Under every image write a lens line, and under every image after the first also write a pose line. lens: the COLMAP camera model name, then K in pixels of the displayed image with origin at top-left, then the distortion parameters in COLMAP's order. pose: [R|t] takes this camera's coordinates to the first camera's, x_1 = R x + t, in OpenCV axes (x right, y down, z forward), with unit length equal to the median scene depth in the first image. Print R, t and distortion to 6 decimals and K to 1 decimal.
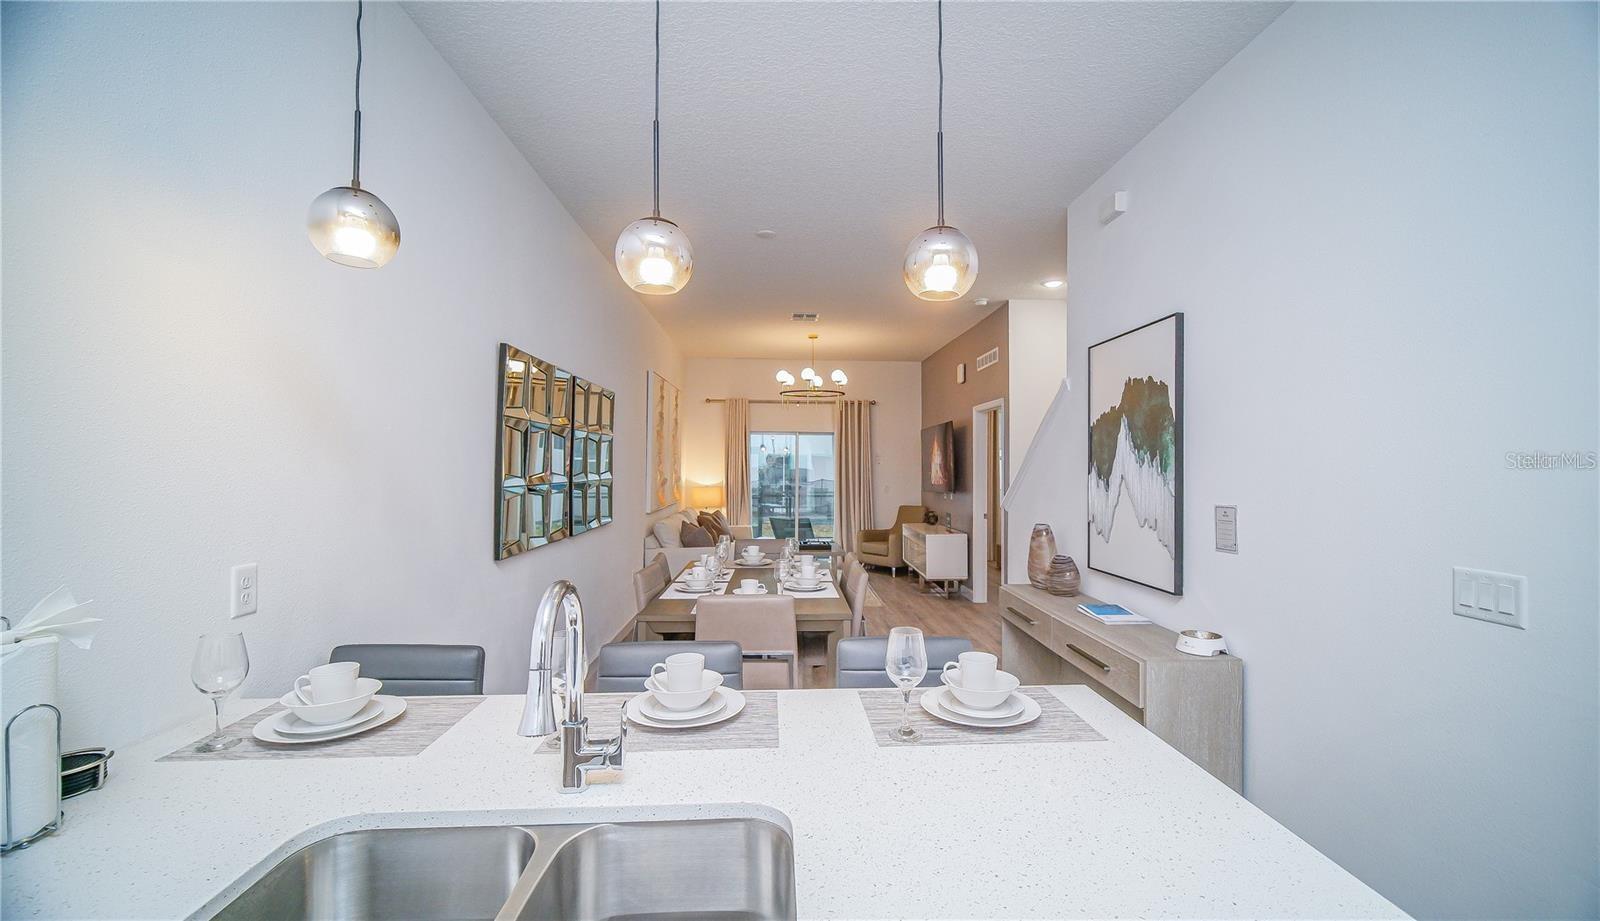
lens RADIAL K [[642.8, 0, 800.0], [0, 642.8, 460.5], [0, 0, 1]] dist [-0.000915, -0.000091]
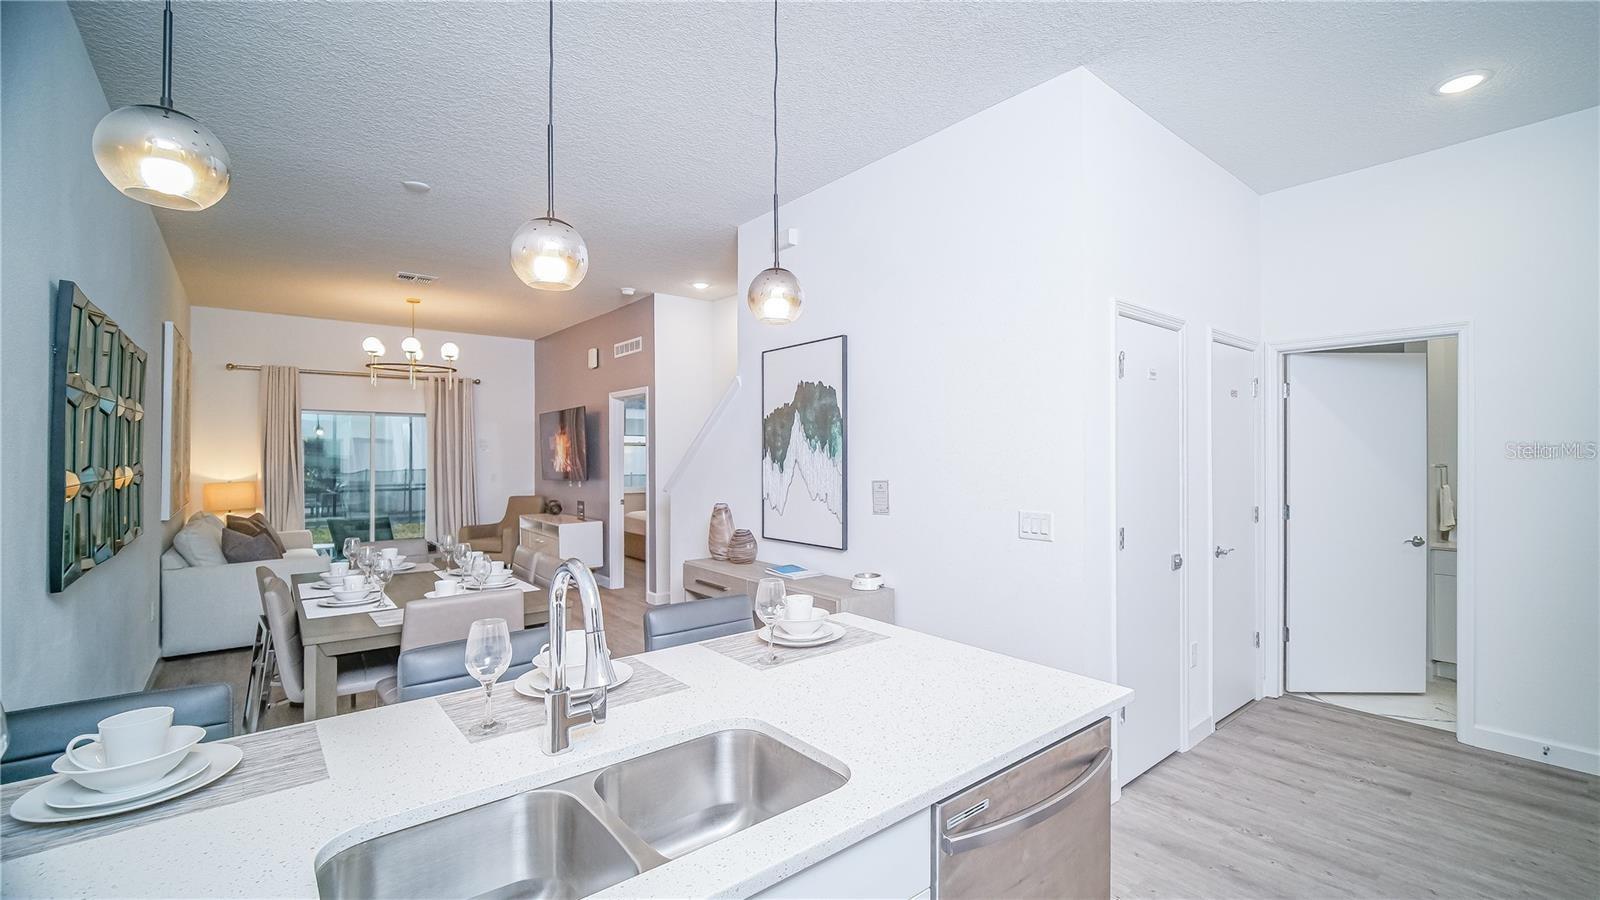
lens RADIAL K [[677.0, 0, 800.0], [0, 677.0, 450.0], [0, 0, 1]] dist [0.001857, 0.000107]
pose [[0.813448, -0.003714, 0.581626, -0.218305], [0.000345, 0.999983, 0.005903, -0.002535], [-0.581637, -0.004601, 0.813435, -0.055535]]
